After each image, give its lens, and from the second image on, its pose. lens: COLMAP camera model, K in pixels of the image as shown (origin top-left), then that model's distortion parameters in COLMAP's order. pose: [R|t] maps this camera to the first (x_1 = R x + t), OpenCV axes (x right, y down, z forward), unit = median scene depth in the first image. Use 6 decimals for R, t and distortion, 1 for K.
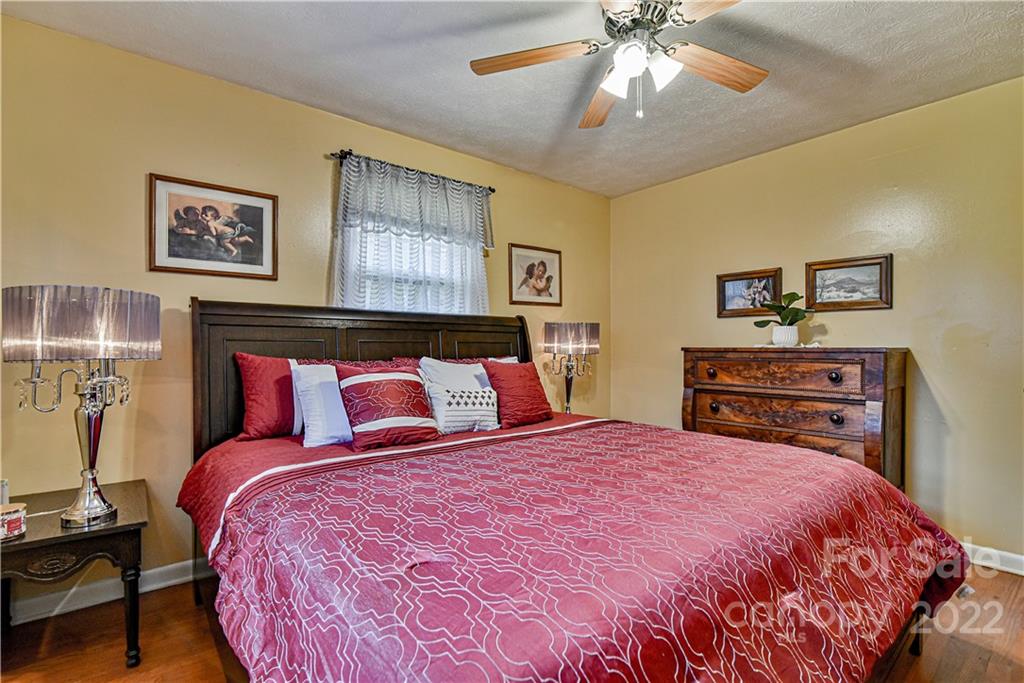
lens RADIAL K [[487.2, 0, 512.3], [0, 487.2, 345.6], [0, 0, 1]] dist [-0.002579, -0.000215]
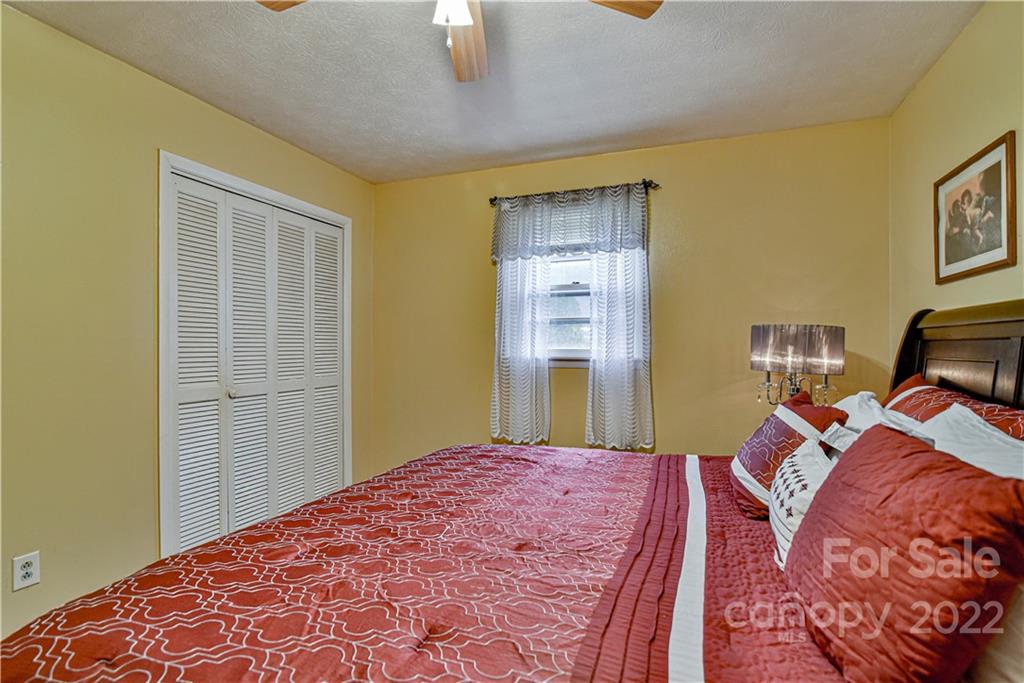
lens RADIAL K [[487.2, 0, 512.0], [0, 487.2, 338.1], [0, 0, 1]] dist [-0.002579, -0.000215]
pose [[-0.866135, -0.009840, -0.499714, 0.374095], [-0.001646, 0.999857, -0.016835, -0.027148], [0.499808, -0.013758, -0.866027, 1.178445]]
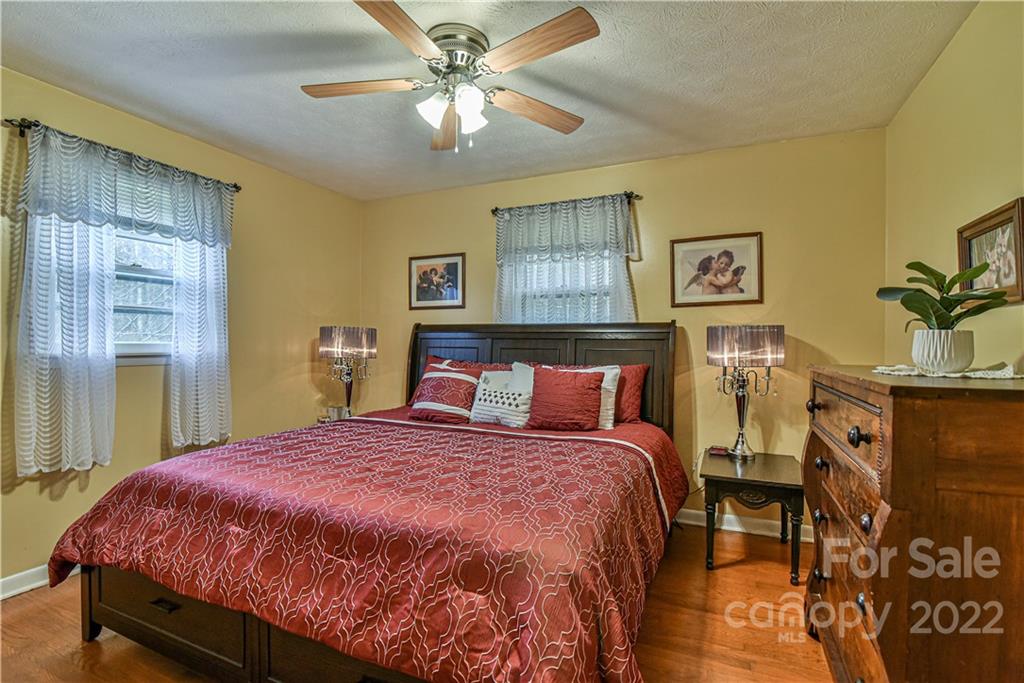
lens RADIAL K [[487.2, 0, 508.4], [0, 487.2, 343.4], [0, 0, 1]] dist [-0.002579, -0.000215]
pose [[0.425707, 0.002605, -0.904858, 0.921061], [-0.004244, 0.999991, 0.000882, -0.024280], [0.904851, 0.003464, 0.425714, 0.461678]]
